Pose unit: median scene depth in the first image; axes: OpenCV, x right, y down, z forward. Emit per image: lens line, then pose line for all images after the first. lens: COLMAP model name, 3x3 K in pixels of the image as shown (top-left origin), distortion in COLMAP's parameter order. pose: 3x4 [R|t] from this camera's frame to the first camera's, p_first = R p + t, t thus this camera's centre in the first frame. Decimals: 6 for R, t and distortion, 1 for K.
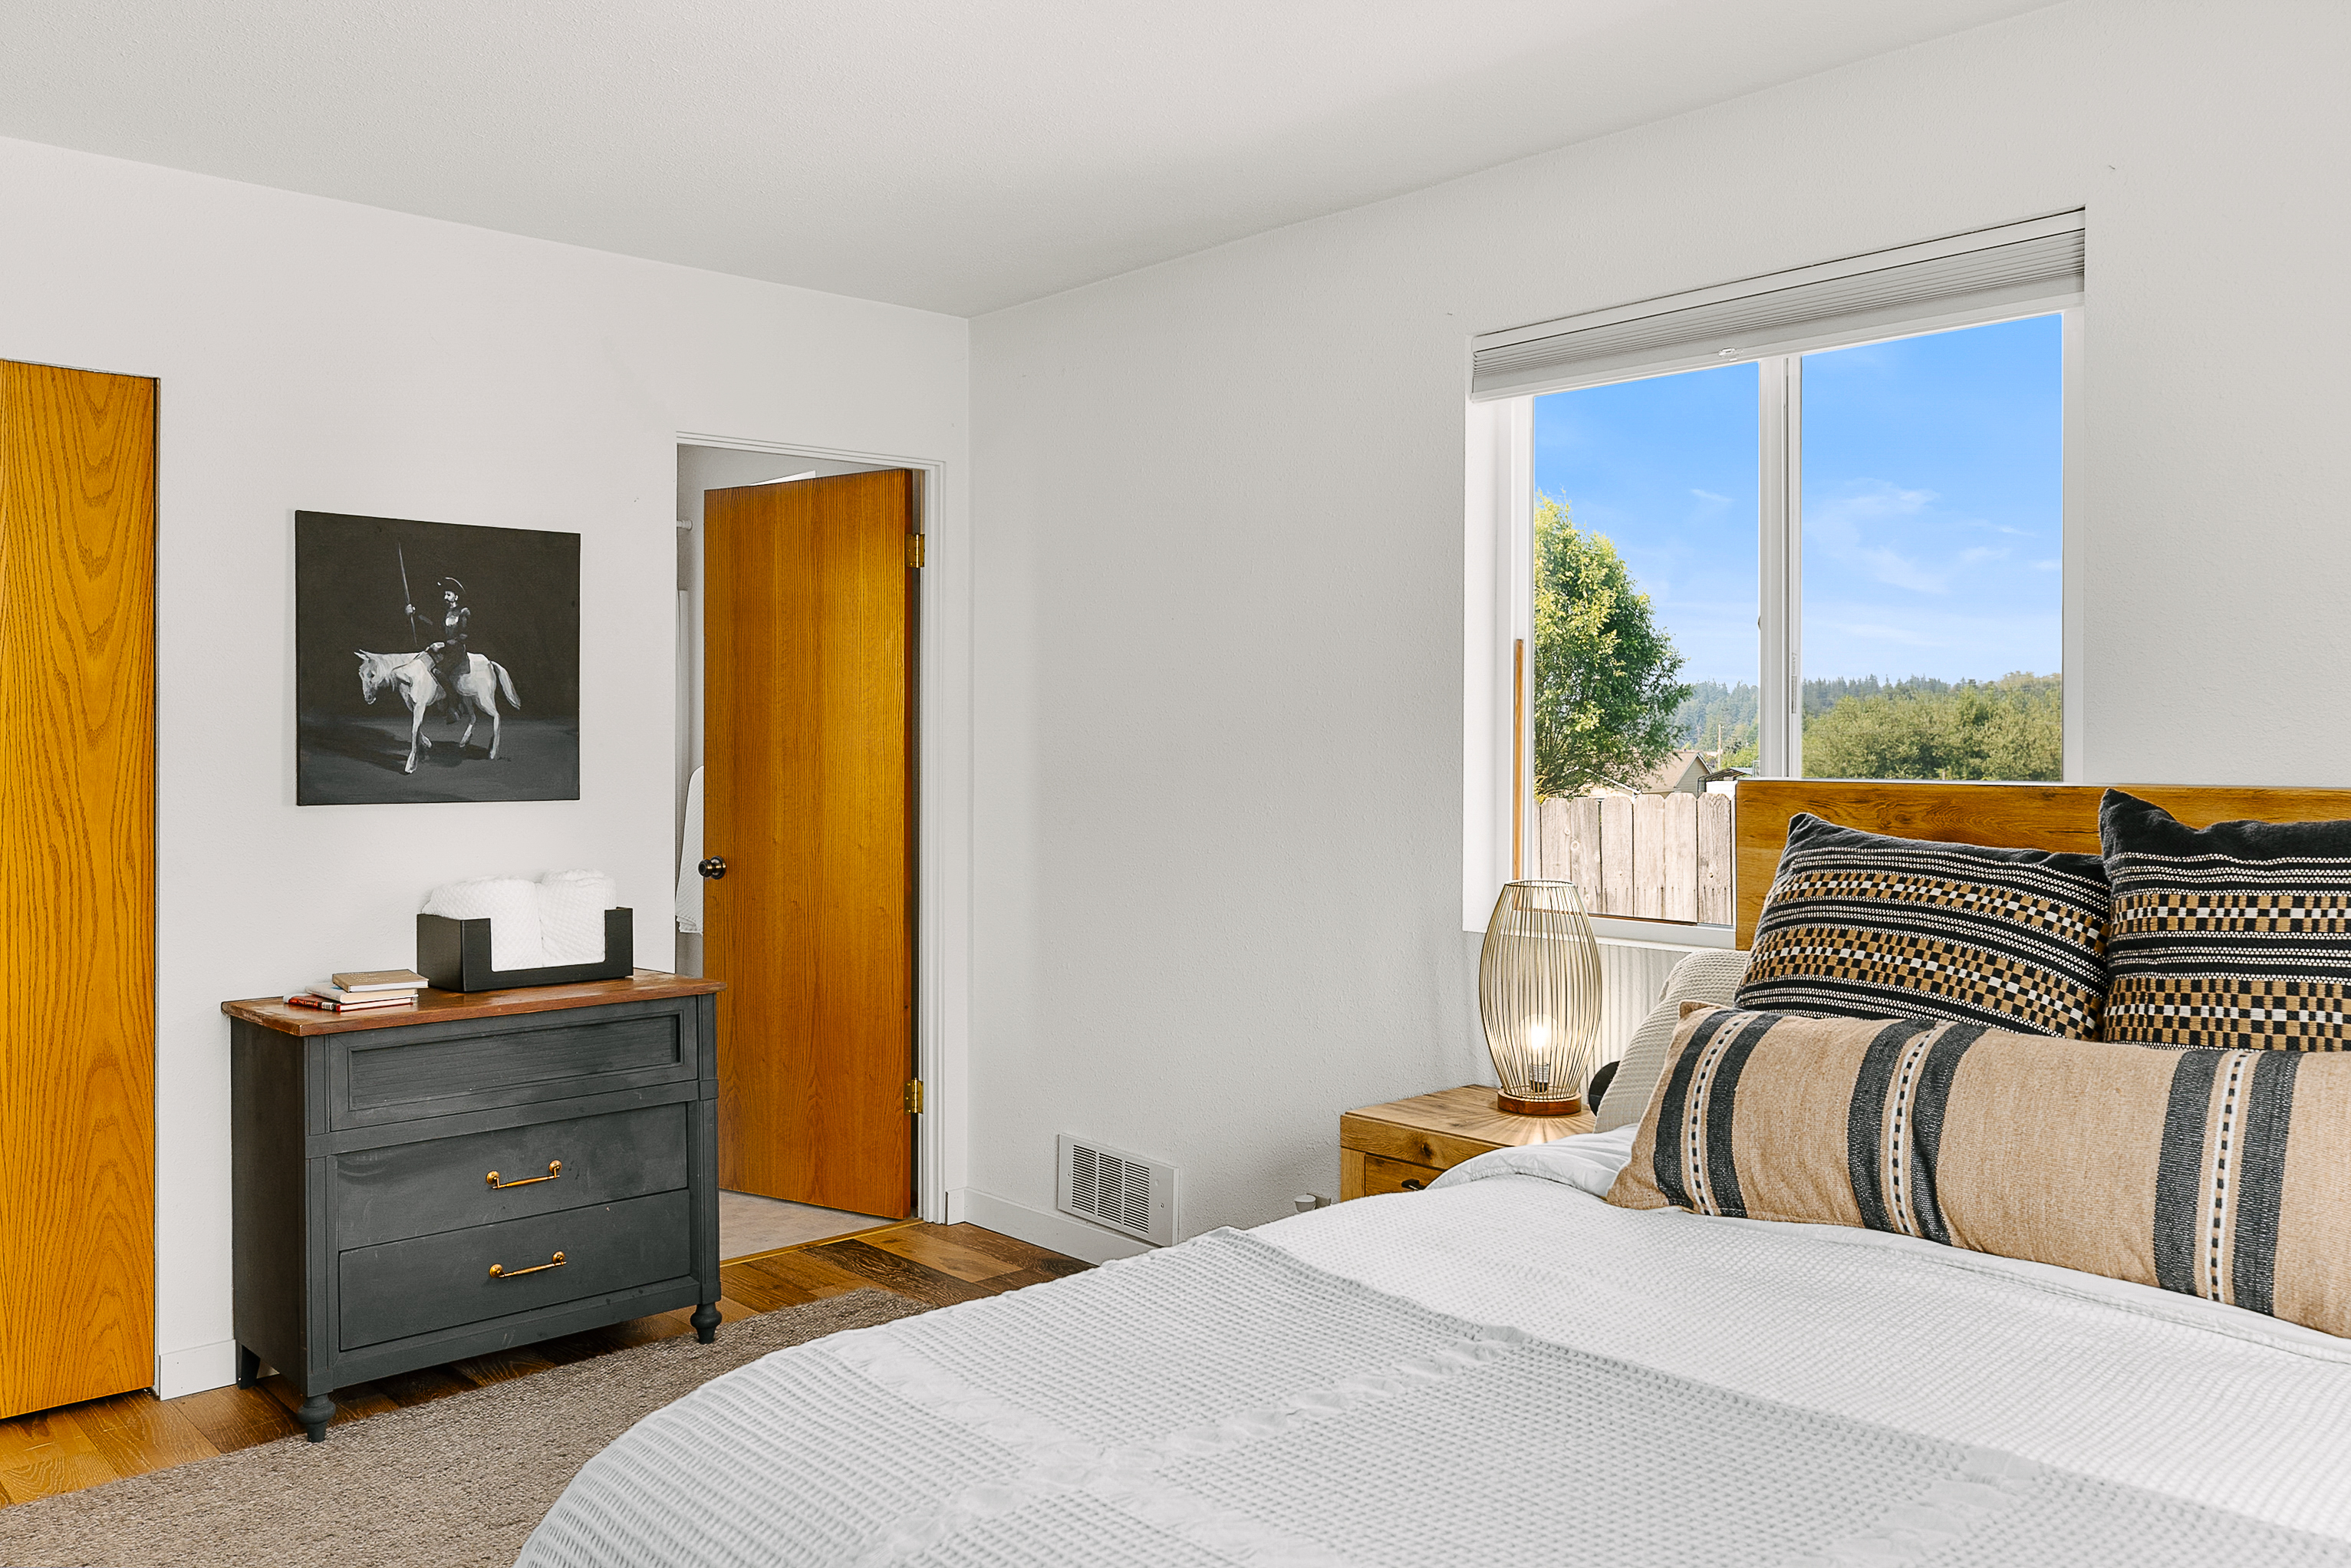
lens RADIAL K [[1814.0, 0, 1174.3], [0, 1814.0, 779.6], [0, 0, 1]] dist [0.001449, 0.000847]
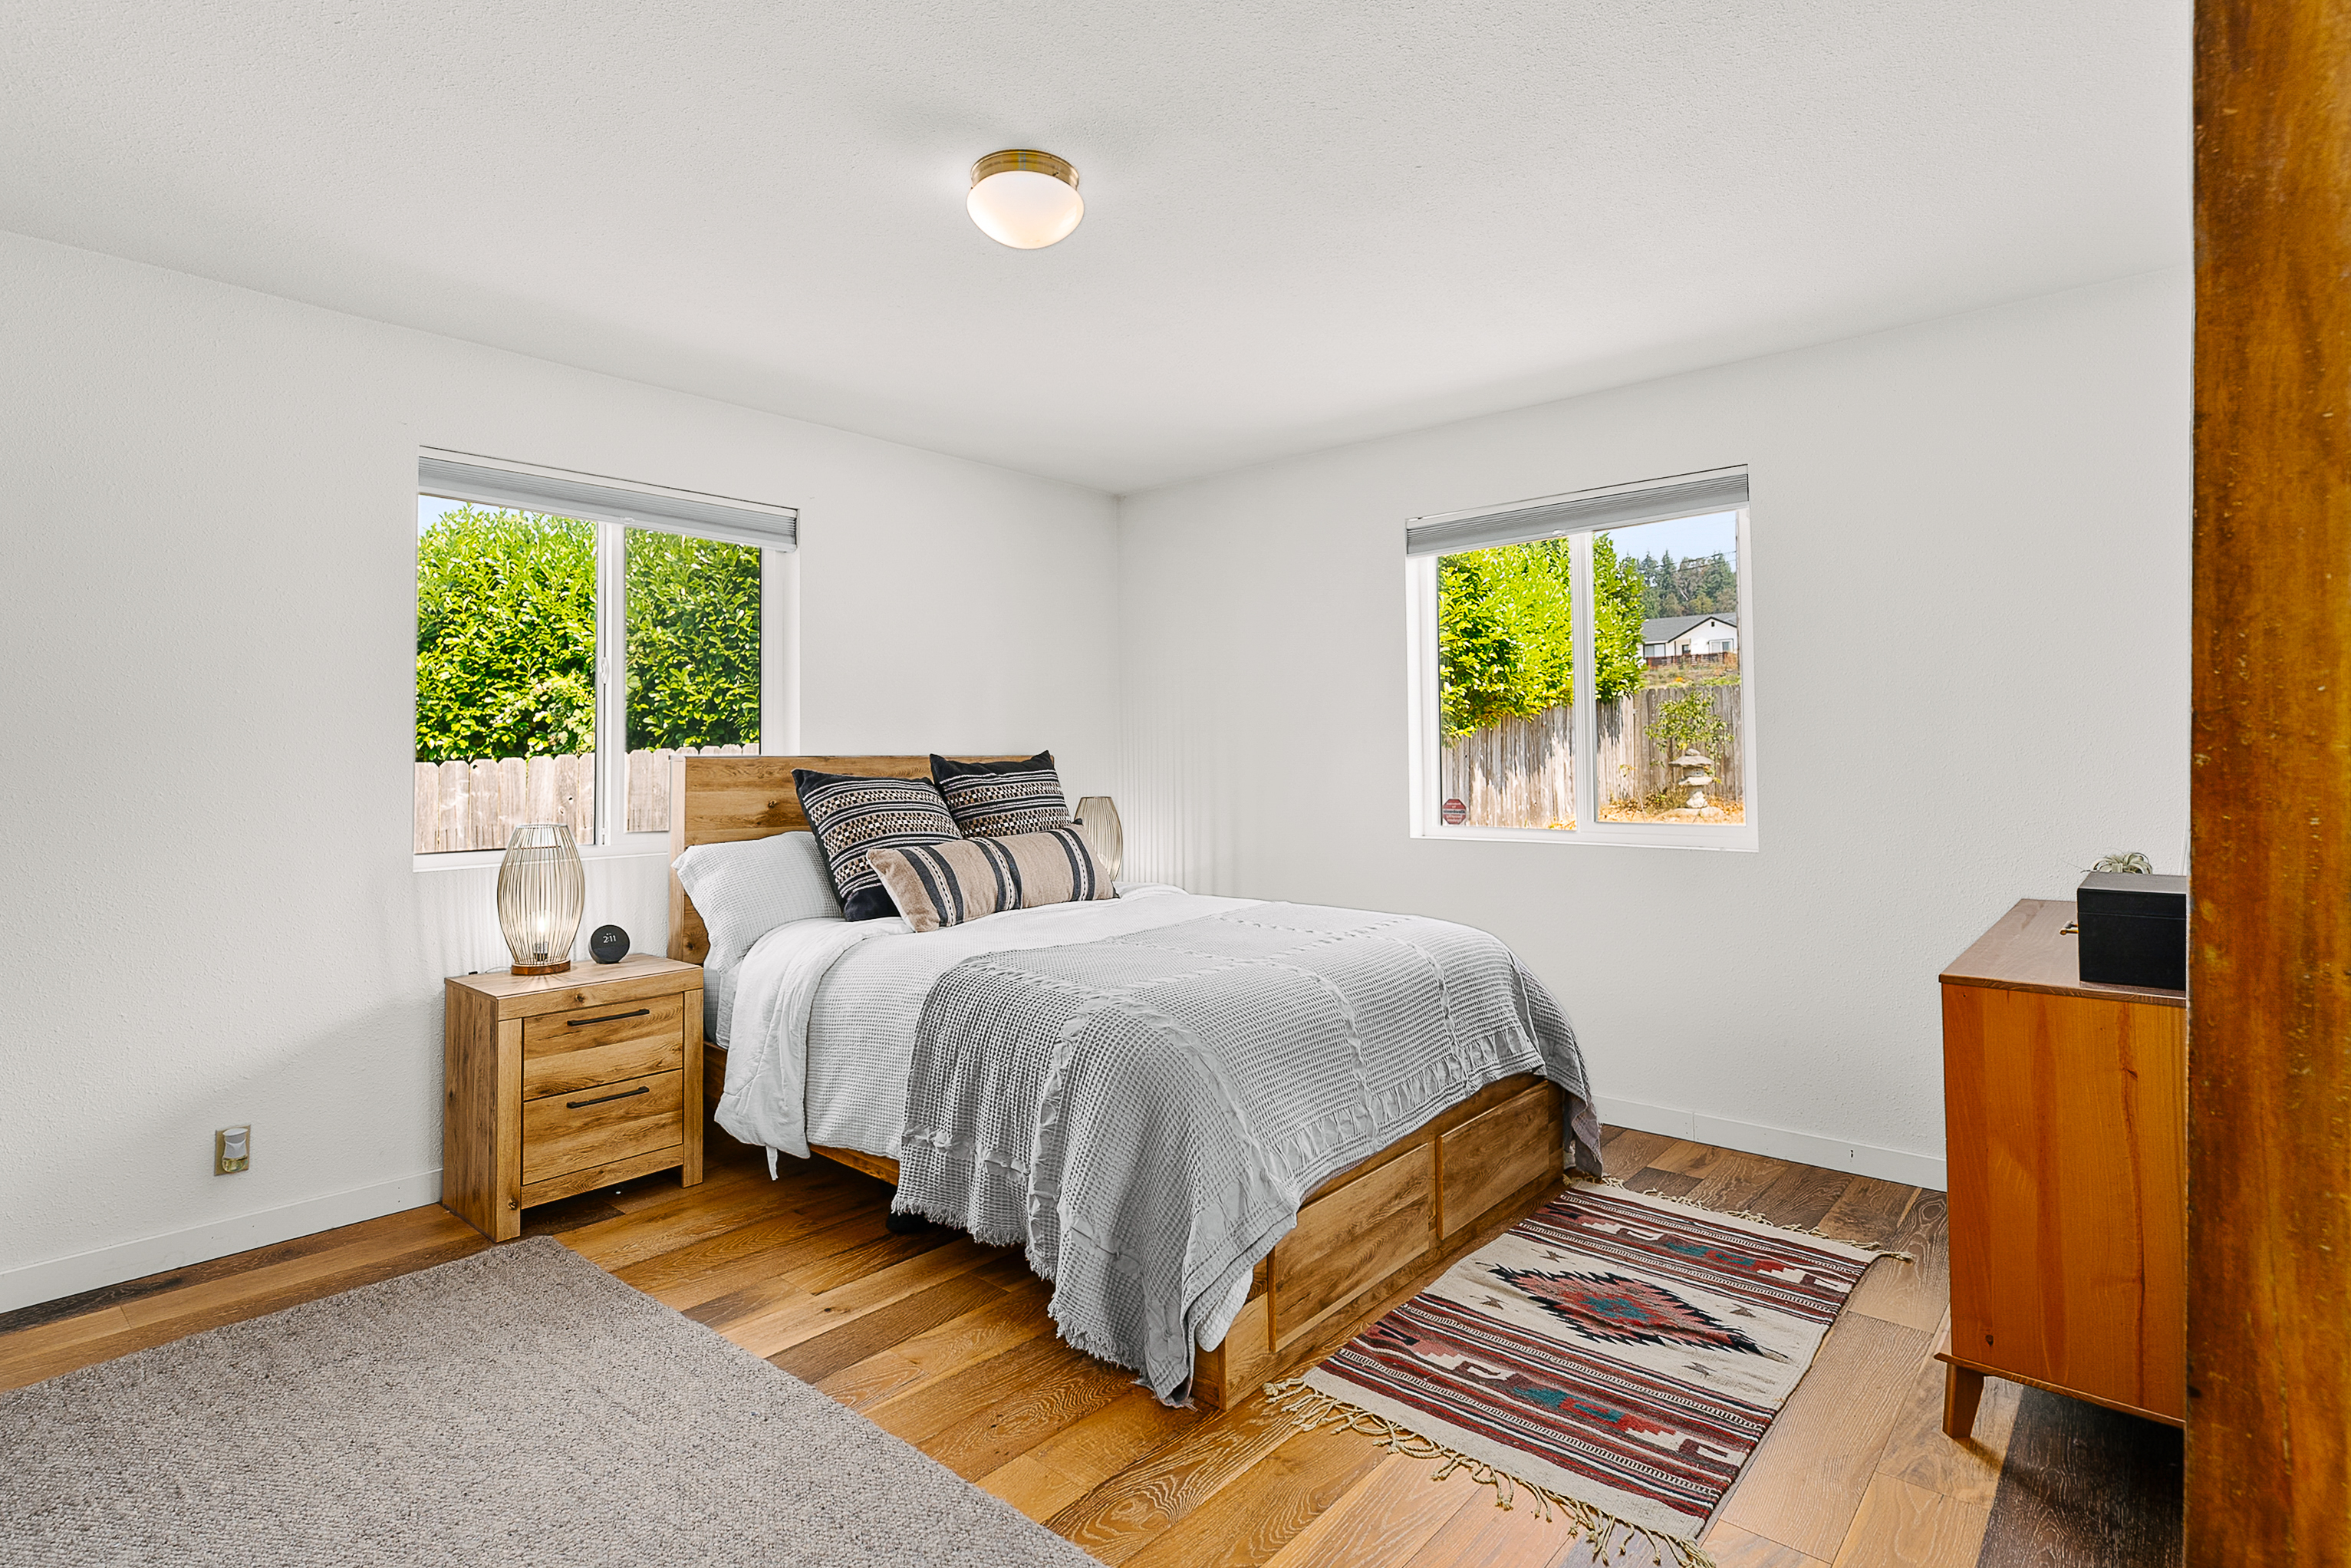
lens RADIAL K [[1179.4, 0, 1170.7], [0, 1179.4, 731.0], [0, 0, 1]] dist [-0.004792, 0.001573]
pose [[-0.118729, 0.028826, 0.992508, -1.050540], [0.027779, 0.999284, -0.025700, 0.022520], [-0.992538, 0.024520, -0.119445, 0.714357]]
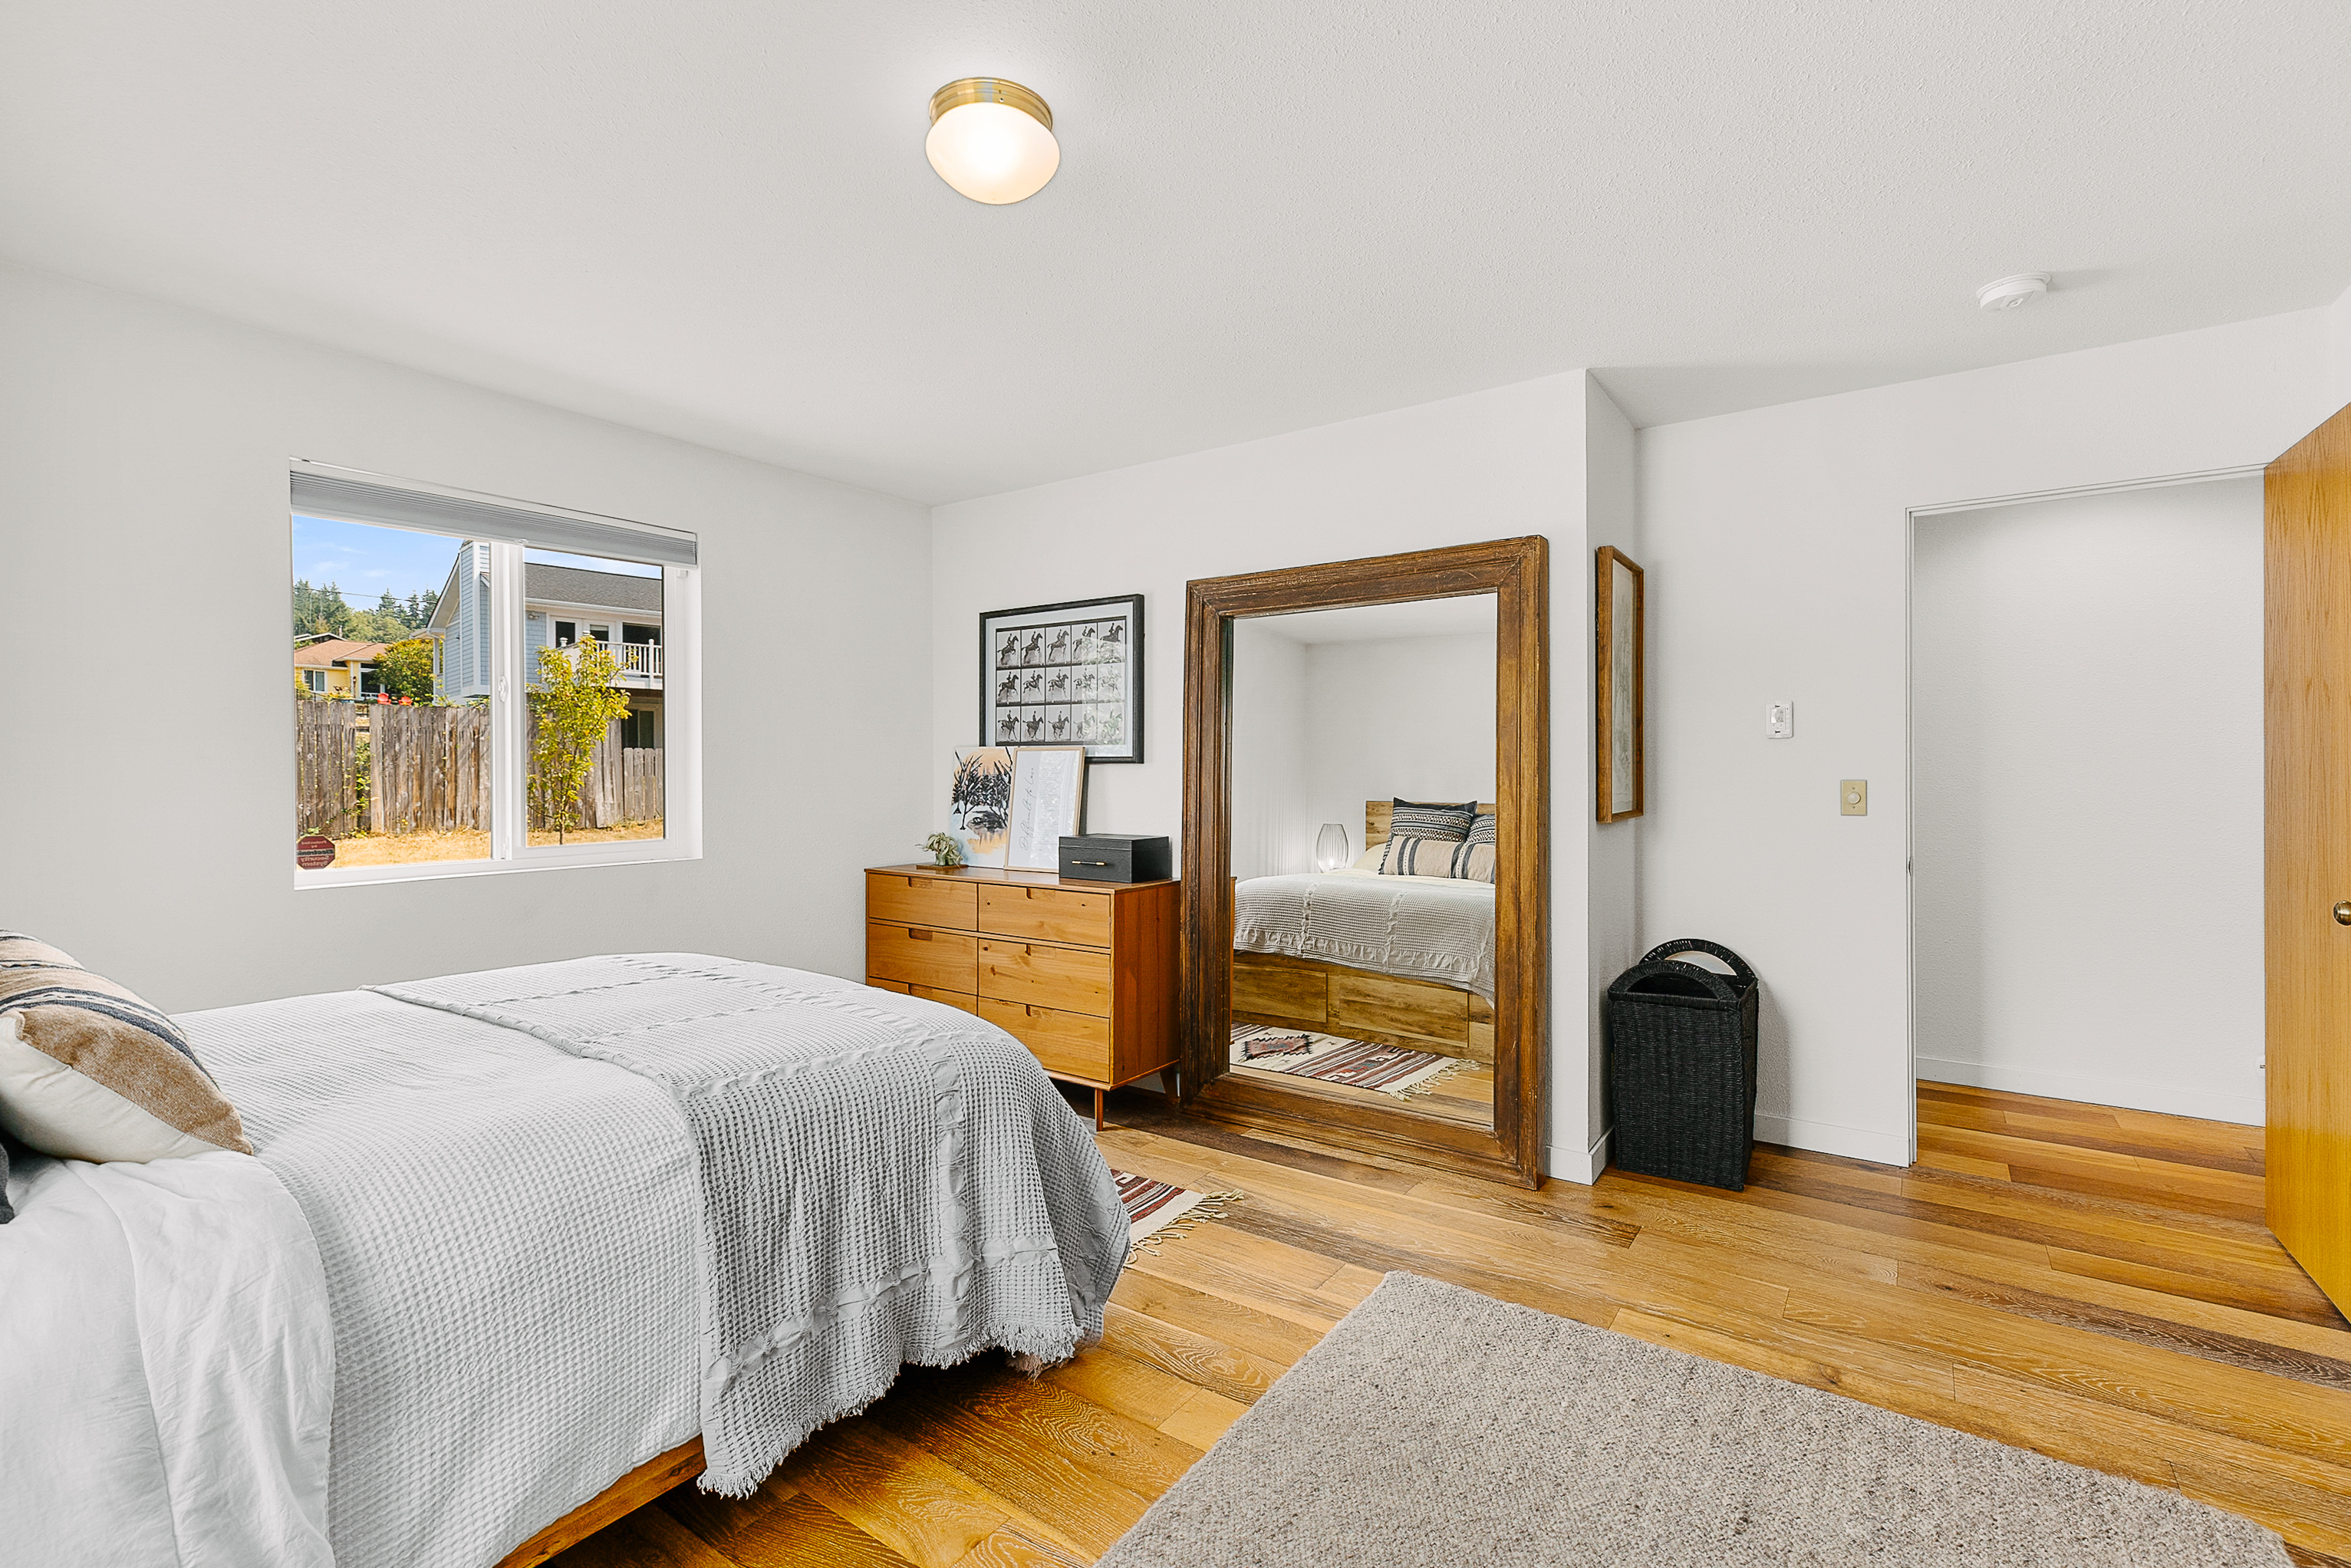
lens RADIAL K [[1055.3, 0, 1172.0], [0, 1055.3, 750.8], [0, 0, 1]] dist [0.001570, 0.000165]
pose [[-0.974210, 0.002408, -0.225632, -0.115819], [0.001362, 0.999988, 0.004792, -0.006534], [0.225640, 0.004361, -0.974201, 1.444146]]
